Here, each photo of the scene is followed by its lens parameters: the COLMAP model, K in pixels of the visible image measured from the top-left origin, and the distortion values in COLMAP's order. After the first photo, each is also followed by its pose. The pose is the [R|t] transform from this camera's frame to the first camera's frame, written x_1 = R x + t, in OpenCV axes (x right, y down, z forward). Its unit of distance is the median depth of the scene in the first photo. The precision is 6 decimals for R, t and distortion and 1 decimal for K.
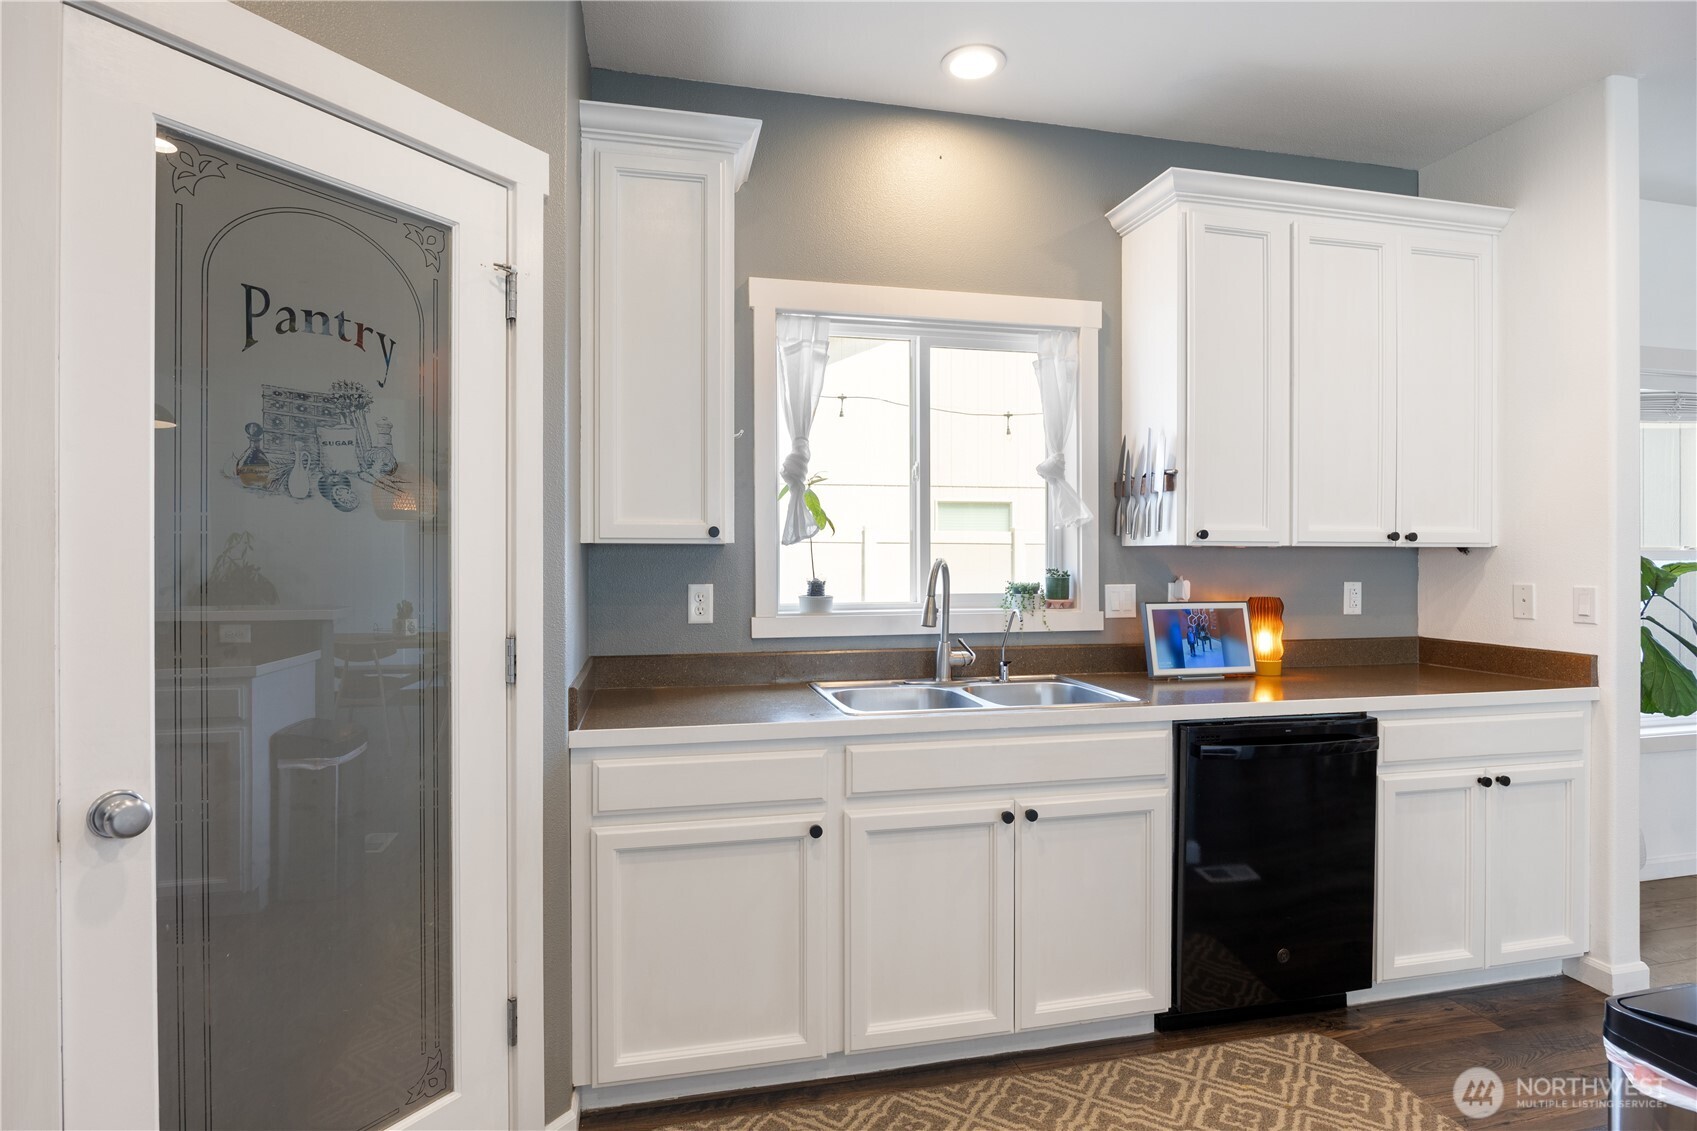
lens RADIAL K [[869.9, 0, 845.1], [0, 869.9, 576.6], [0, 0, 1]] dist [0.001453, -0.000181]
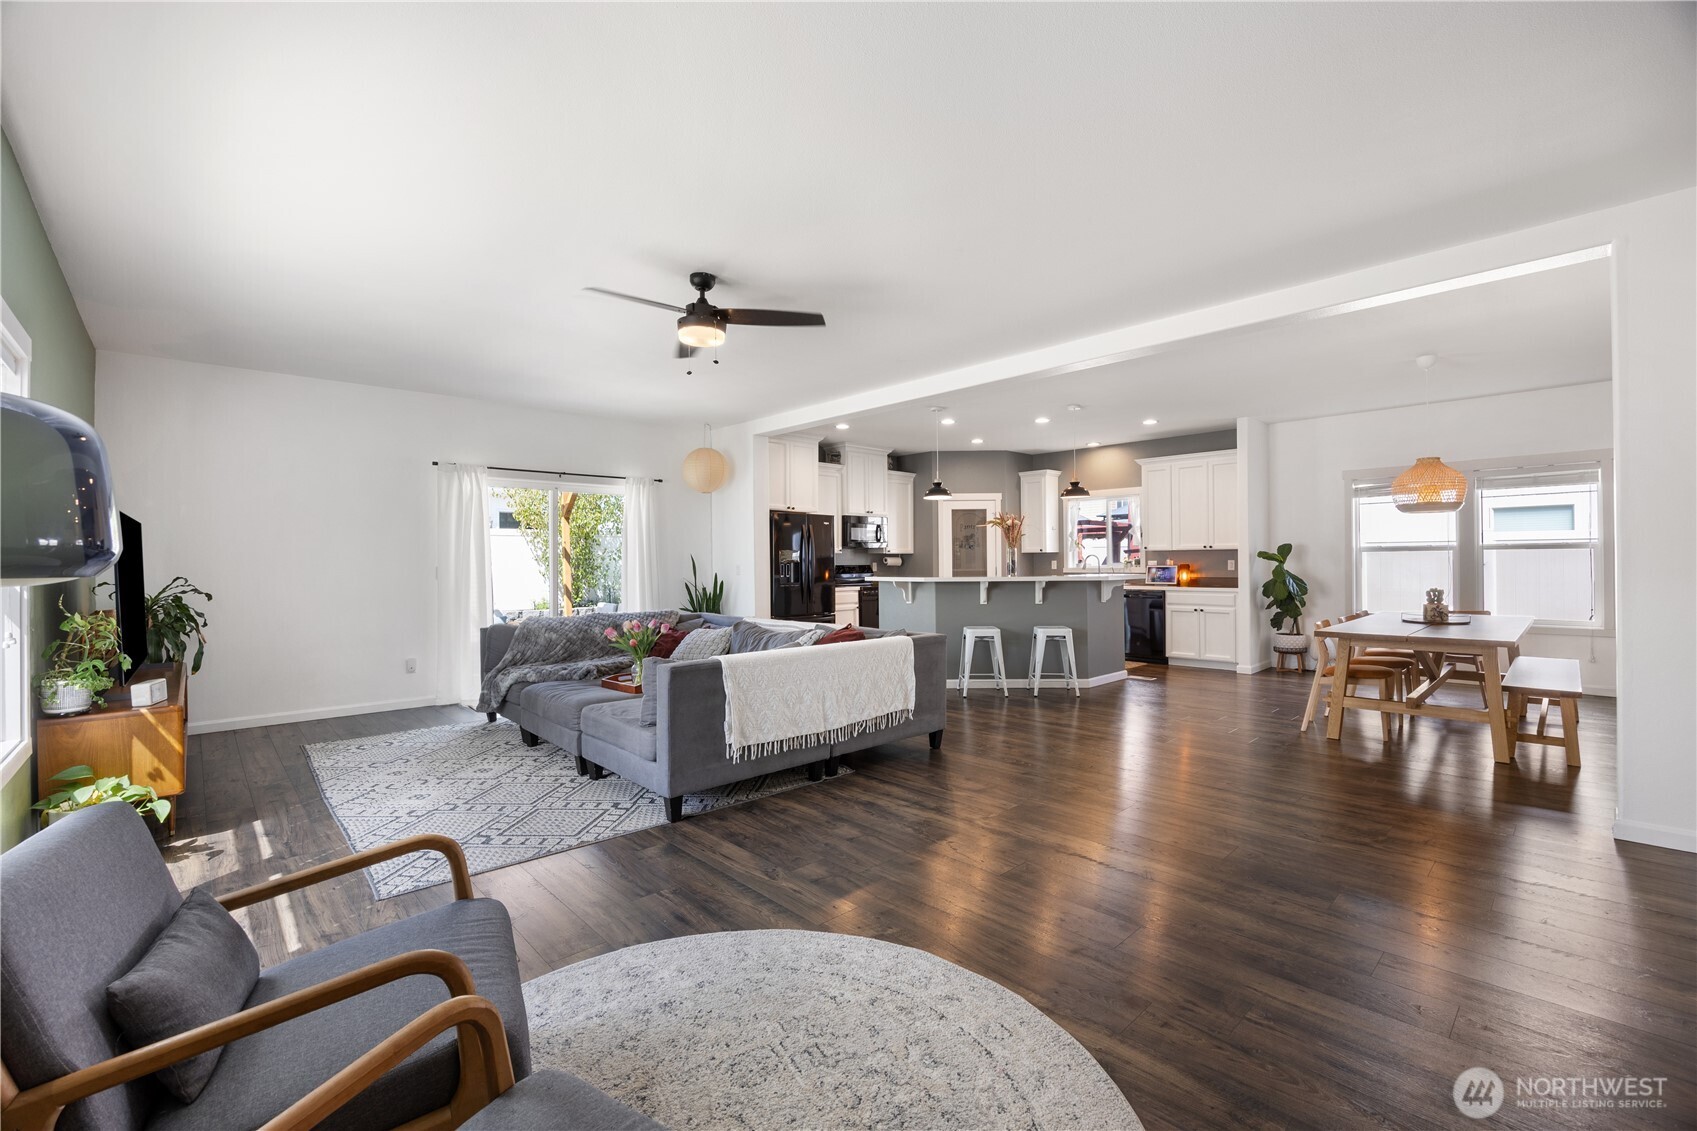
lens RADIAL K [[720.4, 0, 848.5], [0, 720.4, 565.5], [0, 0, 1]] dist [-0.020563, -0.000109]
pose [[0.511005, 0.004964, -0.859564, 2.559136], [-0.008697, 0.999962, 0.000604, 0.041809], [0.859534, 0.007167, 0.511028, -1.889734]]
